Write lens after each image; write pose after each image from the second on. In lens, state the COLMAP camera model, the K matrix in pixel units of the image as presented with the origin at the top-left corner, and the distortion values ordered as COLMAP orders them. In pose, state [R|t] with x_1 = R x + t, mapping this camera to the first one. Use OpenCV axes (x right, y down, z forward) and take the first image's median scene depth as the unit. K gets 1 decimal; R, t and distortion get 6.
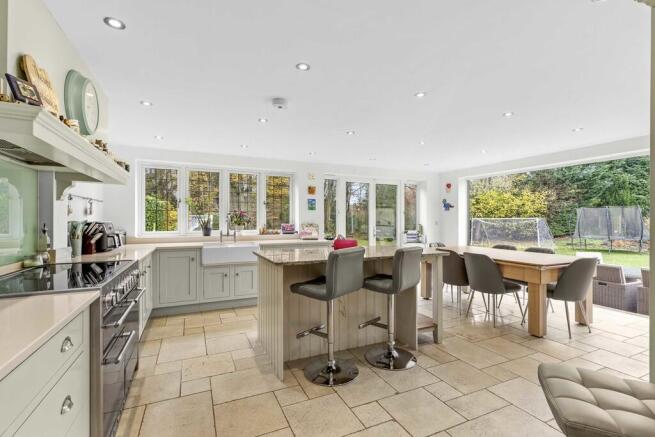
lens RADIAL K [[299.4, 0, 327.6], [0, 299.4, 219.6], [0, 0, 1]] dist [0.002496, 0.000666]
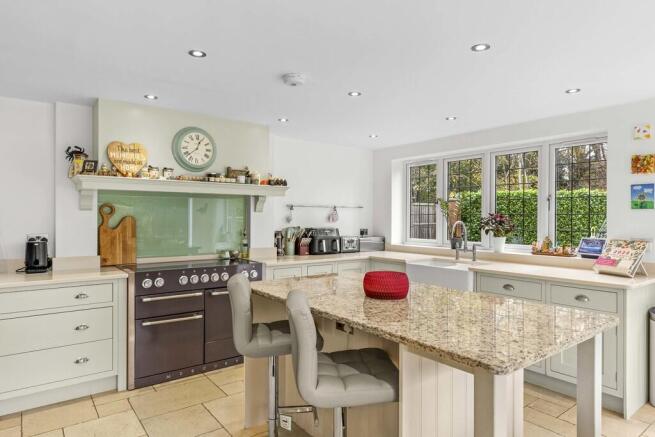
lens RADIAL K [[395.3, 0, 328.1], [0, 395.3, 218.6], [0, 0, 1]] dist [0.000724, -0.000093]
pose [[0.215872, 0.001152, -0.976421, 0.094263], [-0.003462, 0.999994, 0.000414, -0.003755], [0.976416, 0.003291, 0.215875, 0.097922]]
